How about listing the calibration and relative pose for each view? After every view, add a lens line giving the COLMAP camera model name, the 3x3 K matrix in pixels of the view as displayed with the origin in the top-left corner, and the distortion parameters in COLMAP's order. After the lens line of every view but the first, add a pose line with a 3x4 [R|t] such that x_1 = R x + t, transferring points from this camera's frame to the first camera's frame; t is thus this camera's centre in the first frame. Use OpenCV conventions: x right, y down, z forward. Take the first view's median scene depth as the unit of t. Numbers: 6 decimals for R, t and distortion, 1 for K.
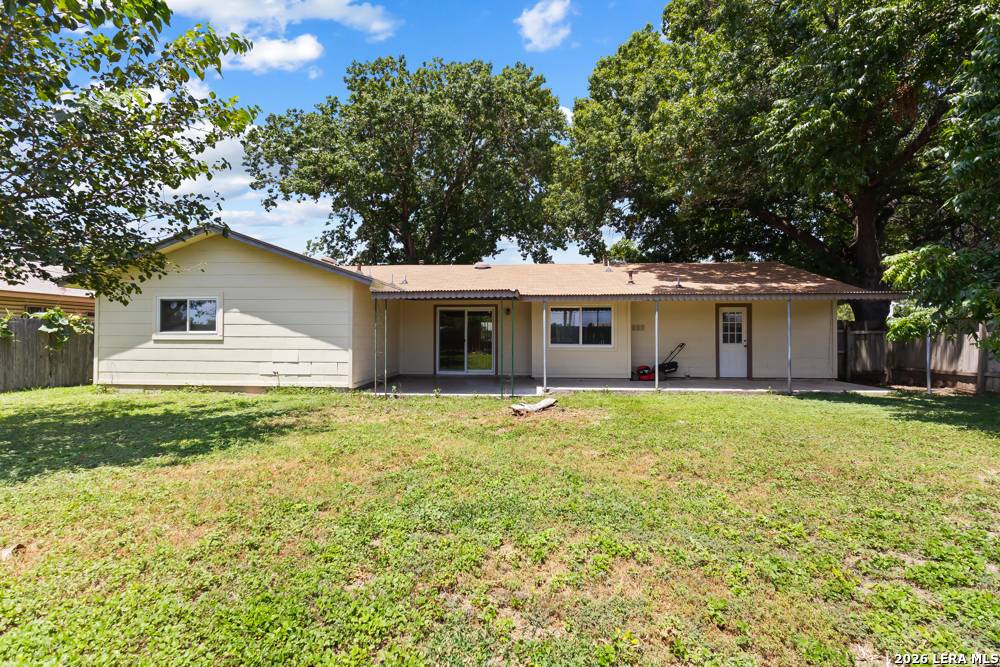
lens RADIAL K [[465.3, 0, 504.6], [0, 465.3, 340.3], [0, 0, 1]] dist [-0.001257, -0.000374]
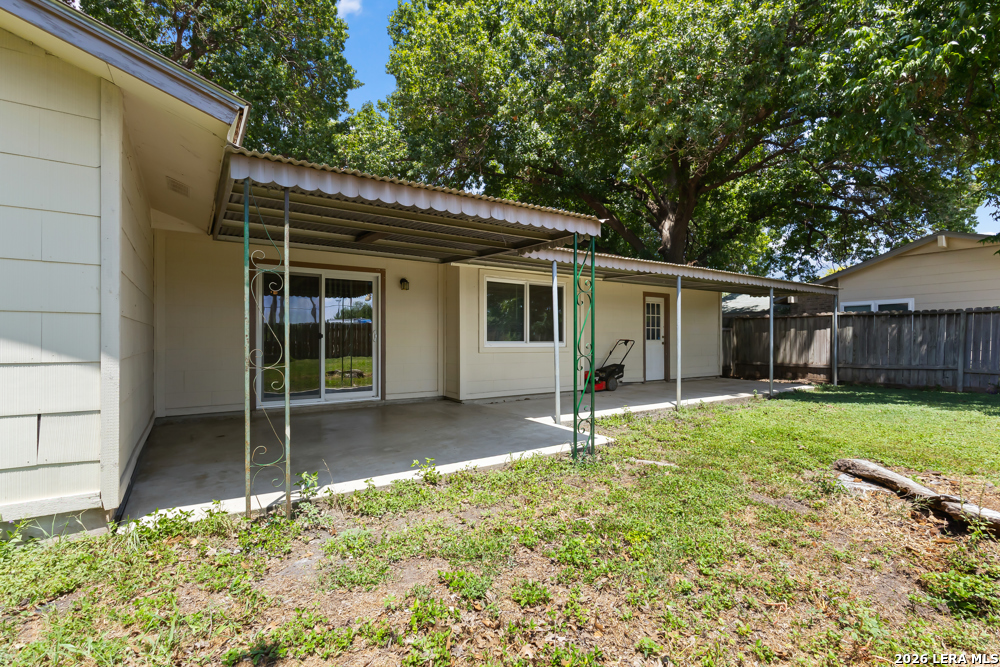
lens RADIAL K [[465.3, 0, 504.6], [0, 465.3, 340.3], [0, 0, 1]] dist [-0.001257, -0.000374]
pose [[0.777536, -0.003132, 0.628831, -0.260840], [0.007436, 0.999963, -0.004214, 0.008701], [-0.628795, 0.007953, 0.777531, 0.522906]]
